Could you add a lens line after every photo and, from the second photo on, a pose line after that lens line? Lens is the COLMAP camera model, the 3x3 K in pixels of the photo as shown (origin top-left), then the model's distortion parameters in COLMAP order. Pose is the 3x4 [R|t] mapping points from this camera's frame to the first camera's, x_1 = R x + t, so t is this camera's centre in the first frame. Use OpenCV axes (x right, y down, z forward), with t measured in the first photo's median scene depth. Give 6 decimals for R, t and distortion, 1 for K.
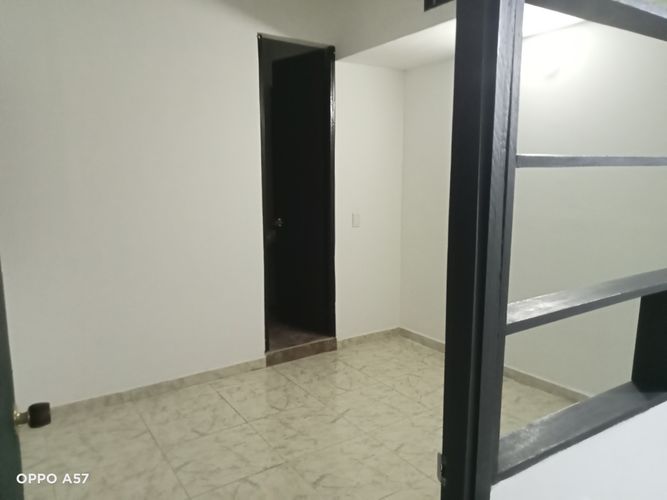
lens RADIAL K [[494.4, 0, 336.0], [0, 494.4, 251.3], [0, 0, 1]] dist [0.008445, -0.005255]
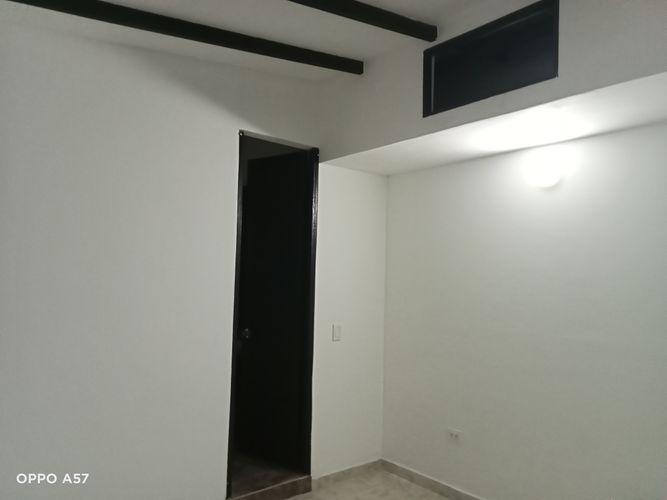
lens RADIAL K [[494.4, 0, 332.5], [0, 494.4, 246.3], [0, 0, 1]] dist [0.008445, -0.005255]
pose [[0.993315, 0.035173, 0.109944, -0.070058], [-0.011173, 0.977272, -0.211694, -0.027161], [-0.114891, 0.209051, 0.971132, 0.105707]]
